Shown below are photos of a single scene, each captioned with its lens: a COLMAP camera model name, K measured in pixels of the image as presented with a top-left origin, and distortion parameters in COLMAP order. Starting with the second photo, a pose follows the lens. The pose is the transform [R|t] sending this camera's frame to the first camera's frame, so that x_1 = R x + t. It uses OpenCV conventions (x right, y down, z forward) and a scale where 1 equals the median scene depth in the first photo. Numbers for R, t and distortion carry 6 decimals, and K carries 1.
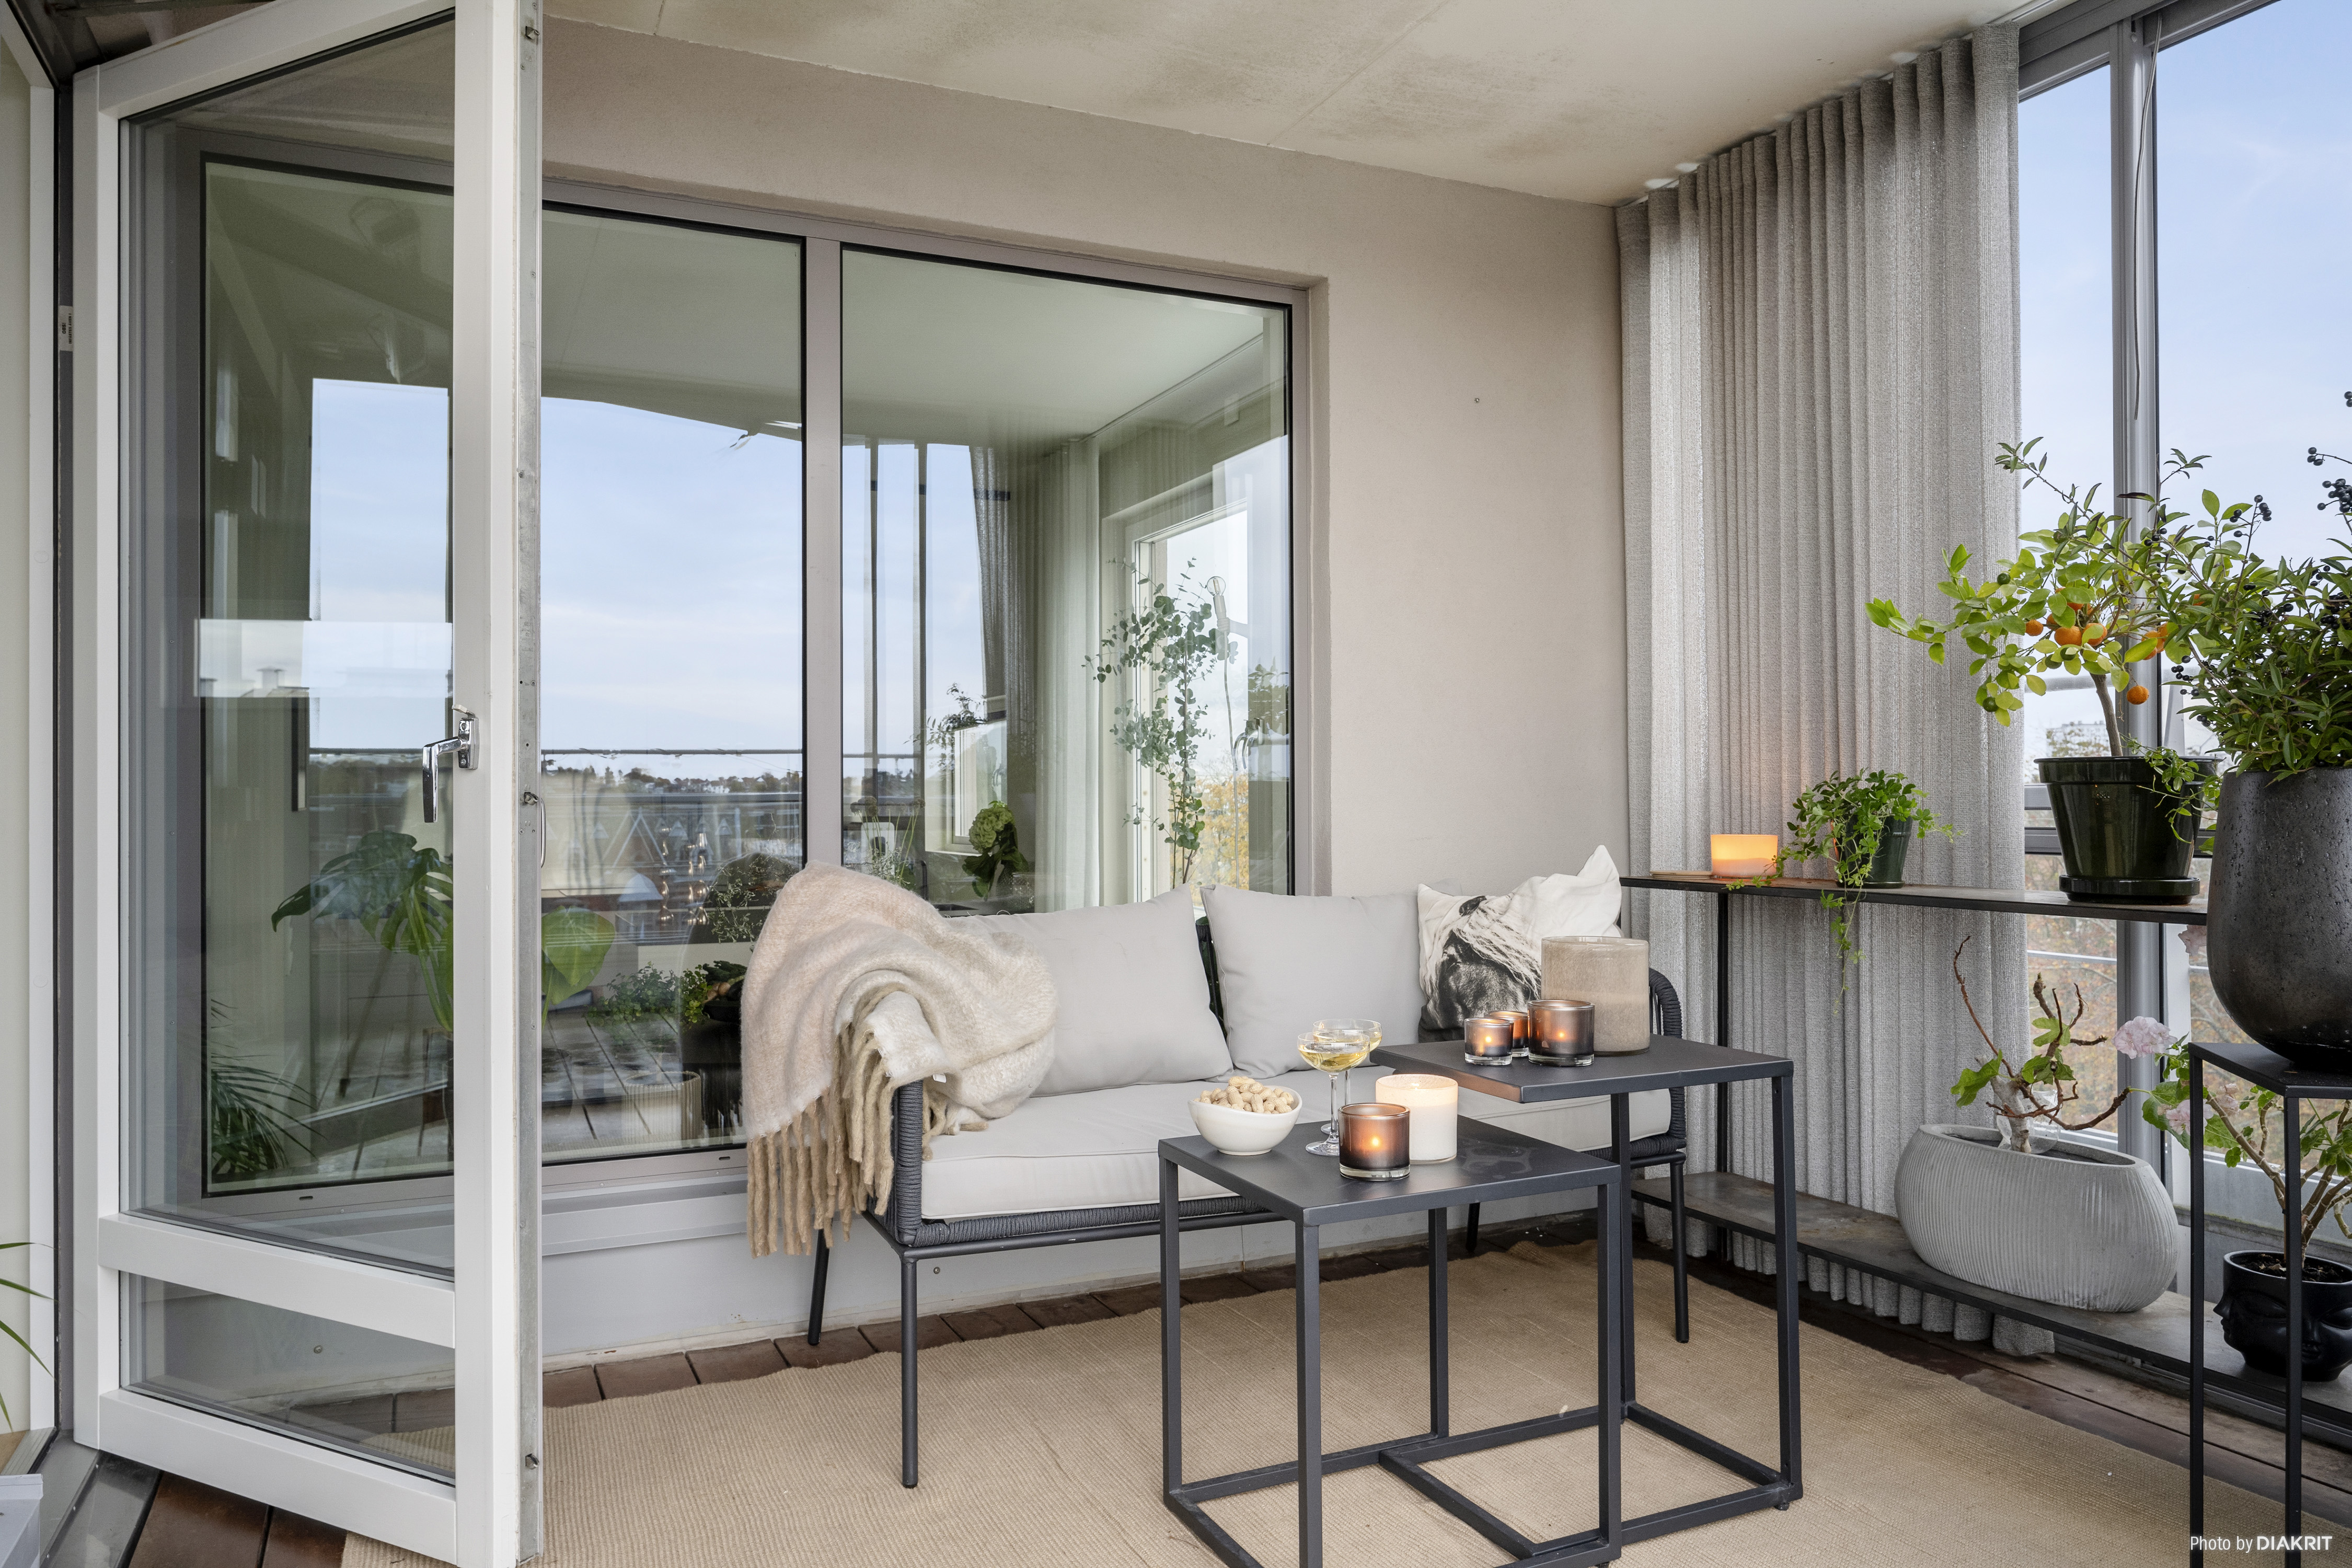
lens RADIAL K [[1595.8, 0, 1176.0], [0, 1595.8, 784.0], [0, 0, 1]] dist [-0.004337, -0.000816]
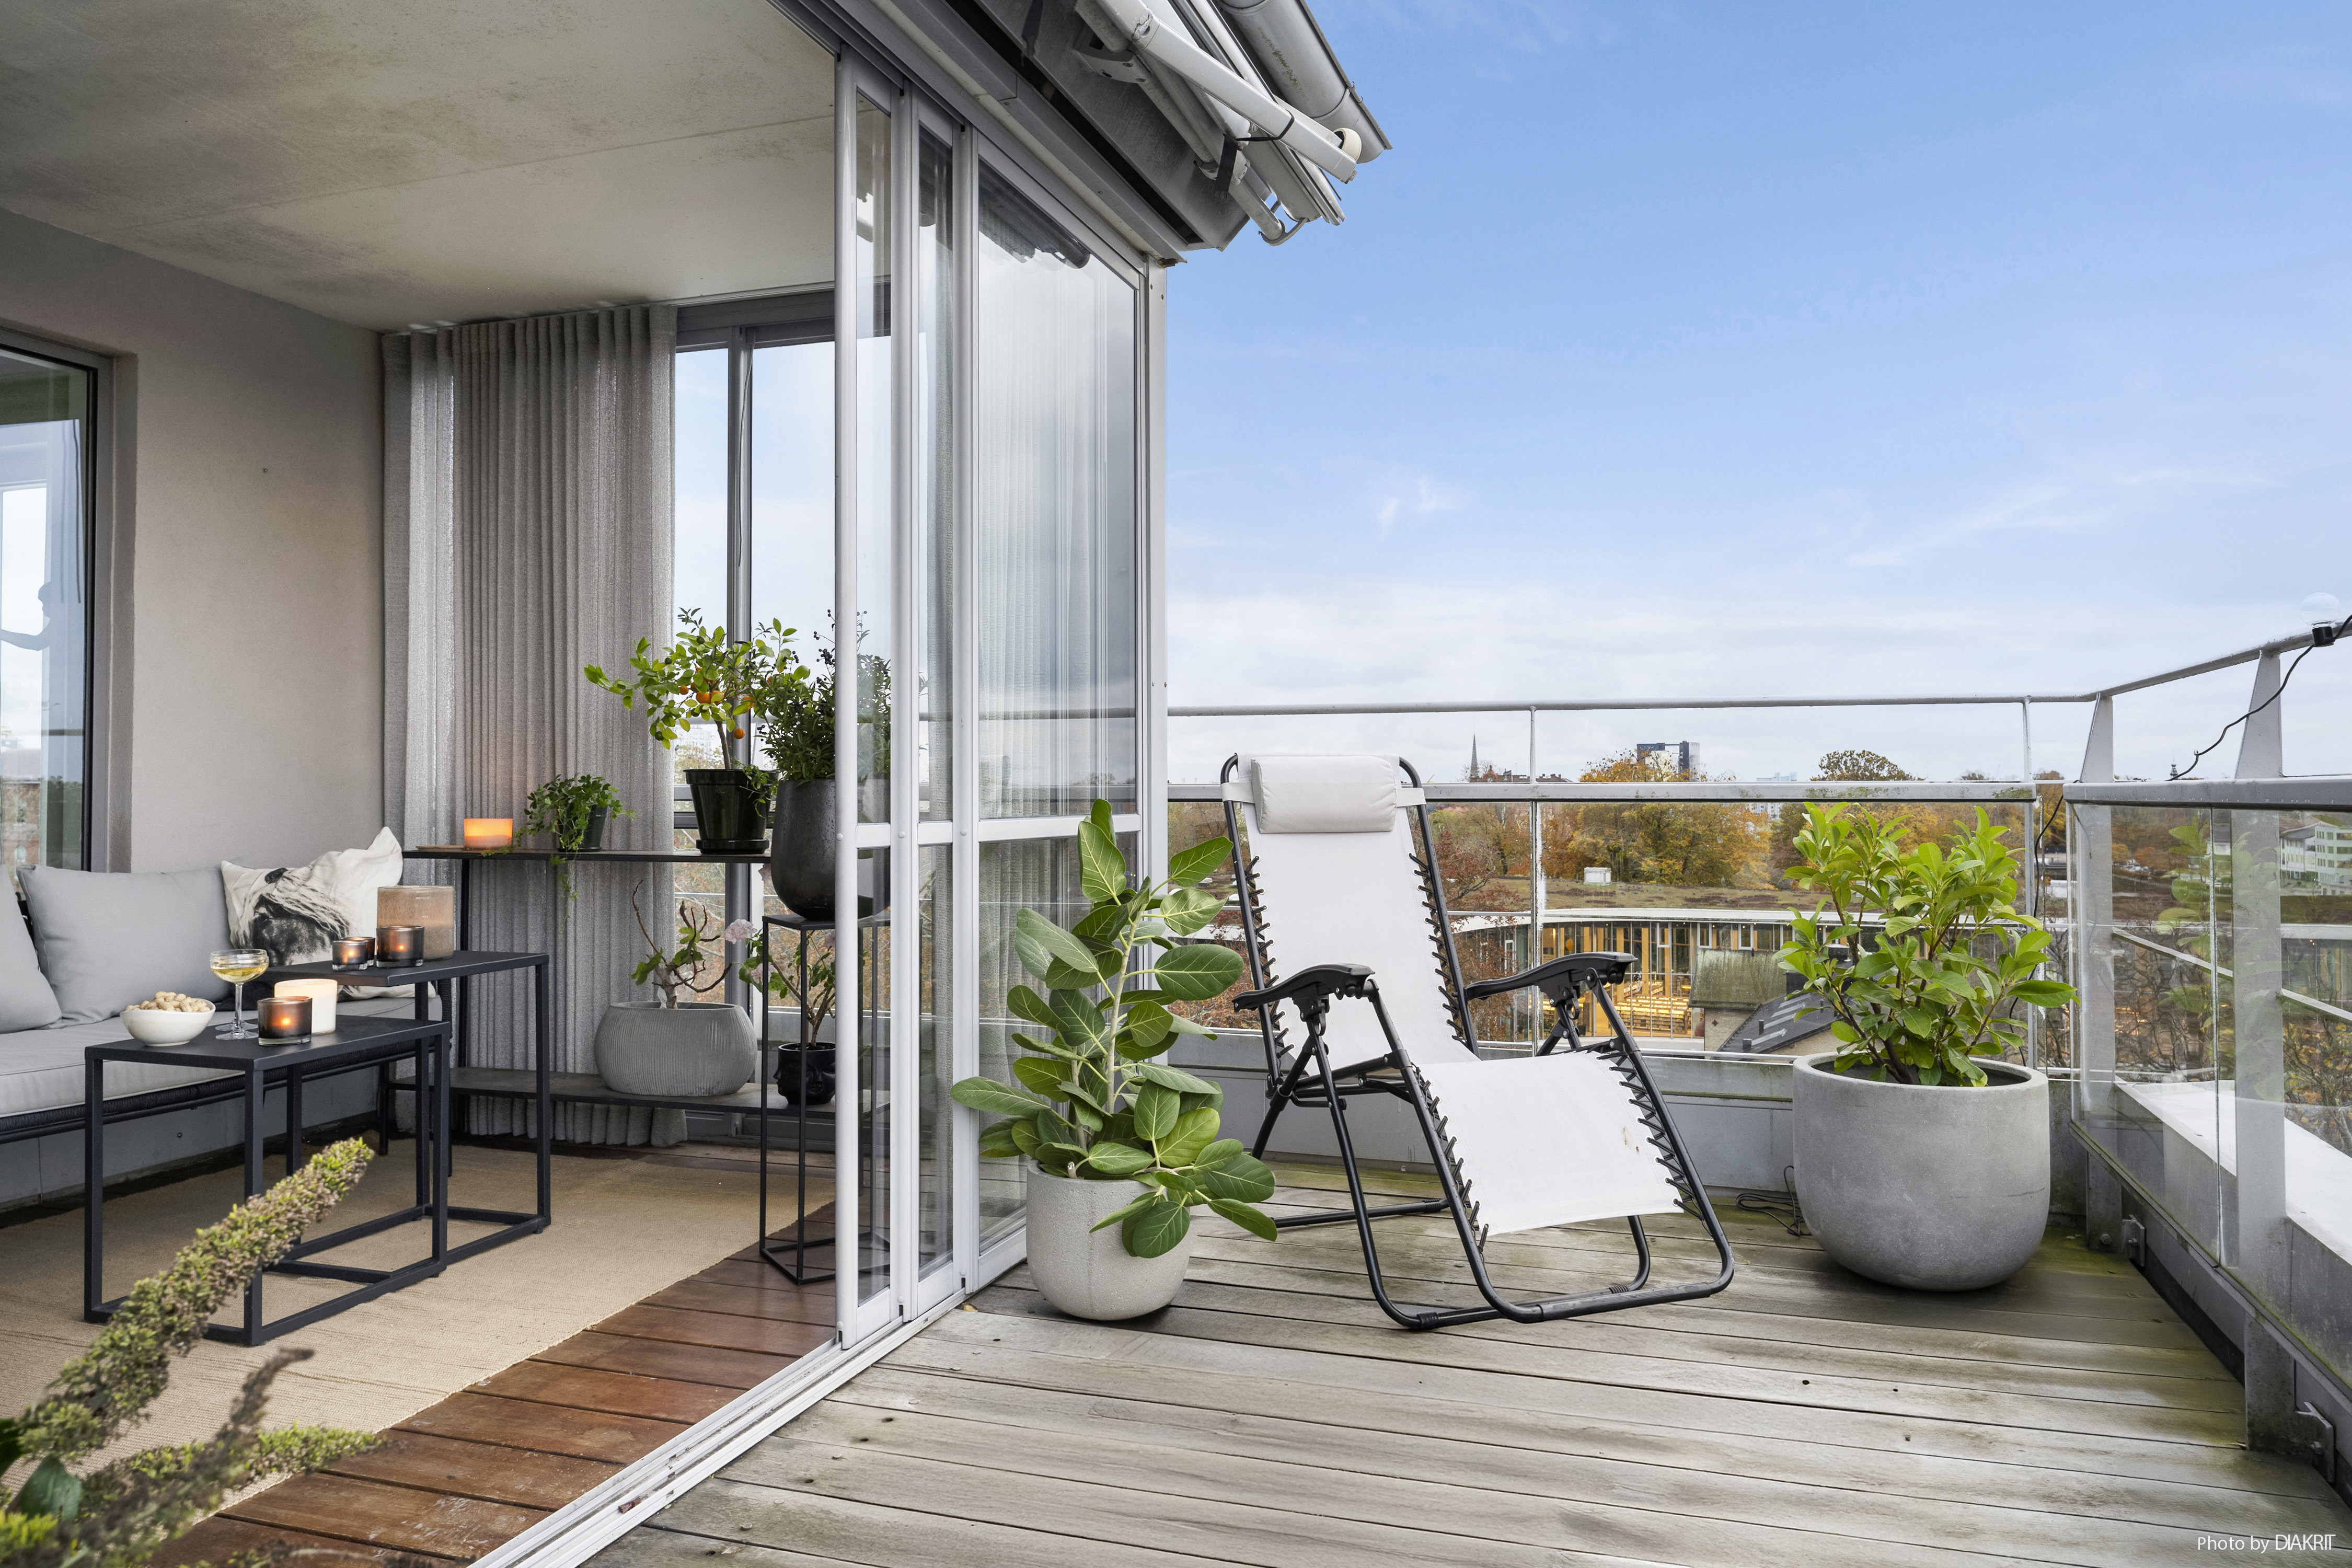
lens RADIAL K [[1614.2, 0, 1179.0], [0, 1614.2, 773.8], [0, 0, 1]] dist [0.000964, 0.003320]
pose [[0.684709, 0.012006, 0.728718, -0.291703], [-0.009282, 0.999927, -0.007753, -0.002604], [-0.728758, -0.001456, 0.684770, -0.462561]]
